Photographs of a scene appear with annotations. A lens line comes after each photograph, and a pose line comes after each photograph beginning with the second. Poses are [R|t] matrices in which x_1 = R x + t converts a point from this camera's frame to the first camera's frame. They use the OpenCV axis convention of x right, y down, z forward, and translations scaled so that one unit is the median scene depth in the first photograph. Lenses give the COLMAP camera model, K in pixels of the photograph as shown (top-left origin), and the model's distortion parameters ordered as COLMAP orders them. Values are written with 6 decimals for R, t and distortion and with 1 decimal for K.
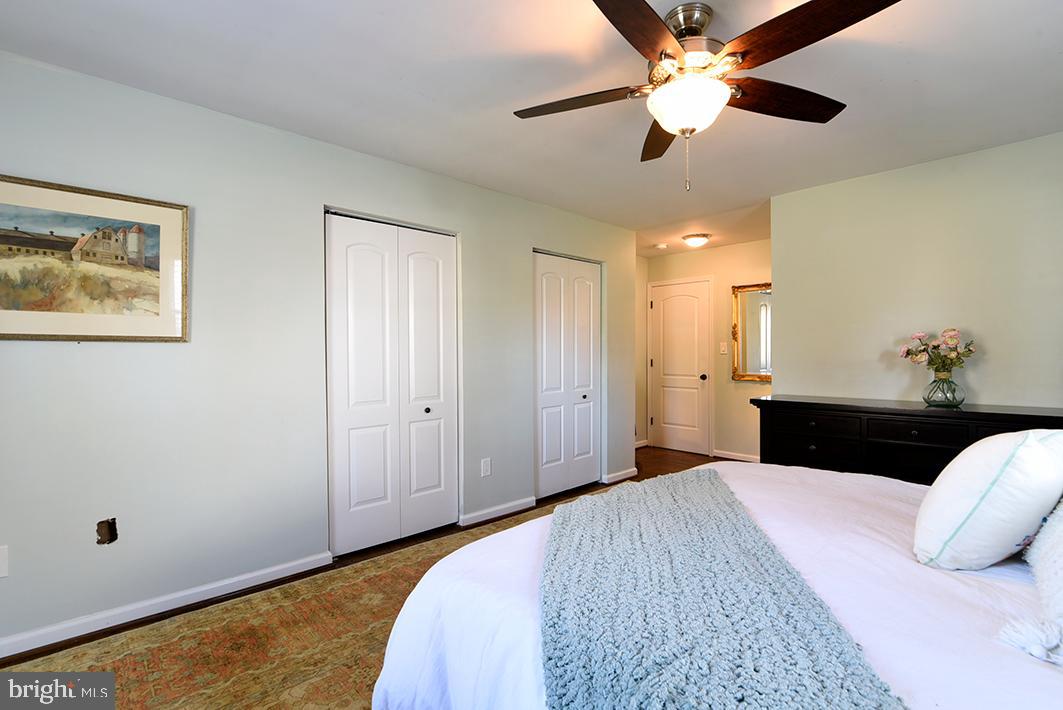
lens RADIAL K [[490.2, 0, 531.5], [0, 490.2, 355.0], [0, 0, 1]] dist [-0.001159, -0.000065]
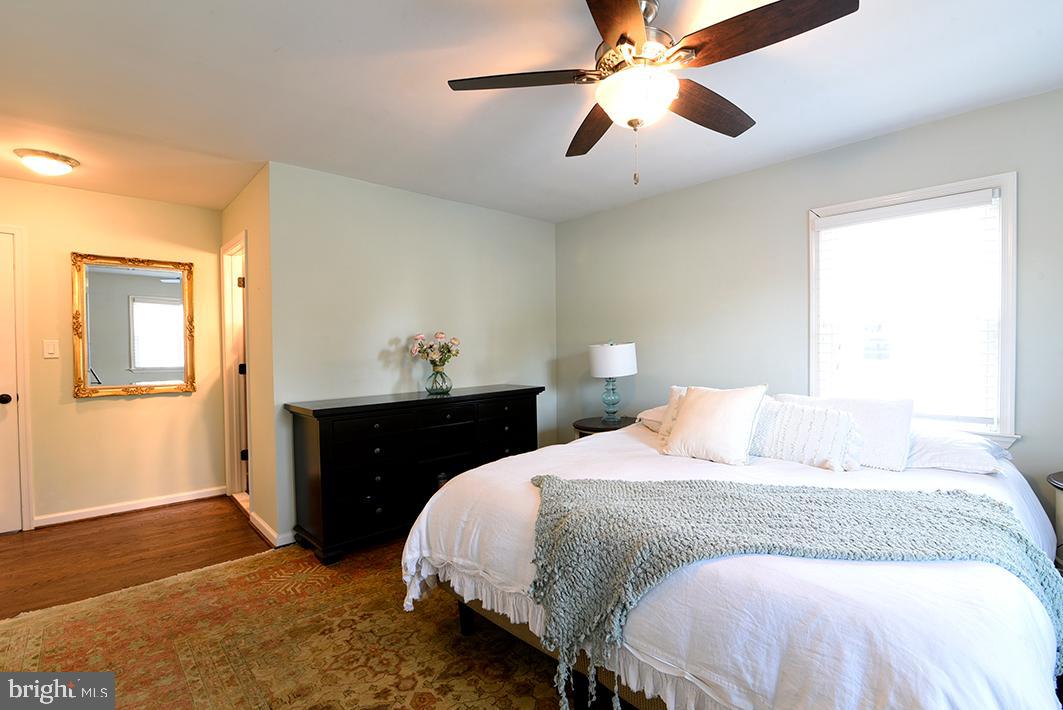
lens RADIAL K [[504.2, 0, 531.5], [0, 504.2, 355.0], [0, 0, 1]] dist [-0.000871, -0.000239]
pose [[0.031306, -0.016496, 0.999374, -0.425438], [0.018914, 0.999695, 0.015909, -0.009031], [-0.999331, 0.018404, 0.031608, 0.703860]]
